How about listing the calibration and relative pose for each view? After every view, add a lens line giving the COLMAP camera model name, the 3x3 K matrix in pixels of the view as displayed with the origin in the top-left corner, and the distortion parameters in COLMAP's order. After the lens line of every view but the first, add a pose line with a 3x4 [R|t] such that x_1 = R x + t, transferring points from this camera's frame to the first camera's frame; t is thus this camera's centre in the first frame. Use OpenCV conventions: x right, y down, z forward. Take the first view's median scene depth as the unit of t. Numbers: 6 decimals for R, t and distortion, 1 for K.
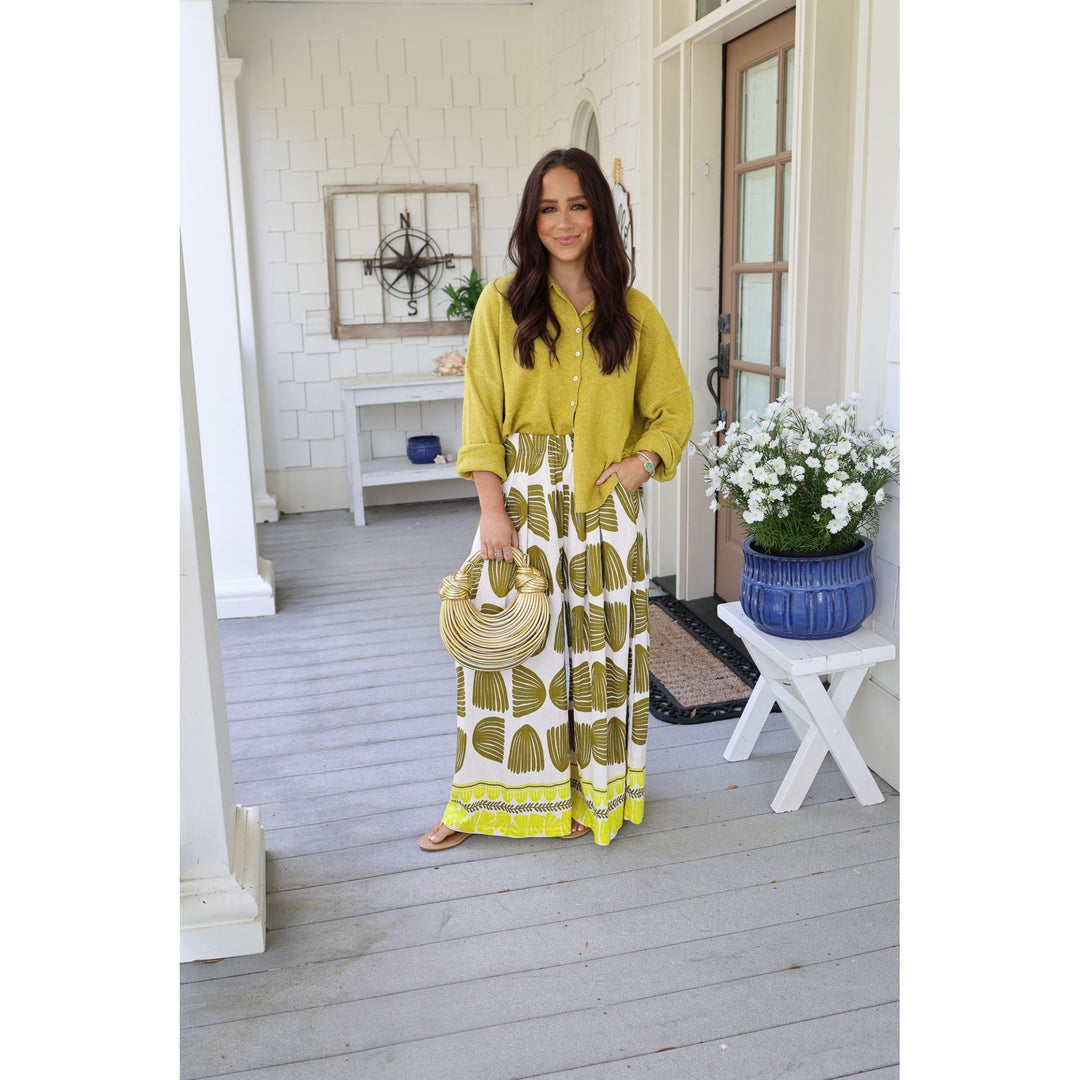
lens RADIAL K [[1075.9, 0, 541.1], [0, 1075.9, 534.5], [0, 0, 1]] dist [-0.057886, 0.003800]
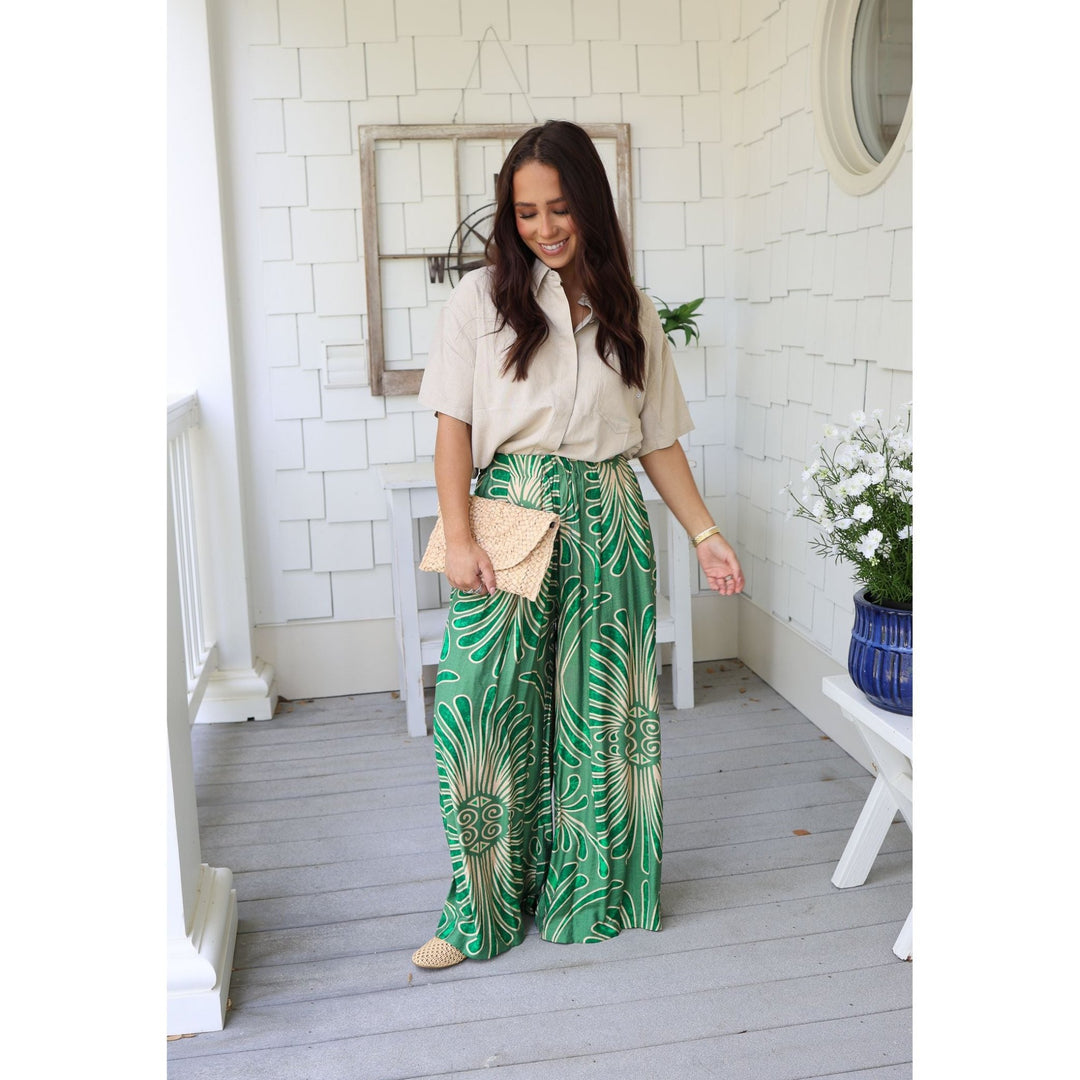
lens RADIAL K [[1241.1, 0, 557.7], [0, 1241.1, 539.2], [0, 0, 1]] dist [-0.064003, 0.007497]
pose [[0.998550, 0.004170, -0.053665, -0.085777], [-0.007347, 0.998223, -0.059128, -0.095387], [0.053323, 0.059437, 0.996807, 0.497074]]
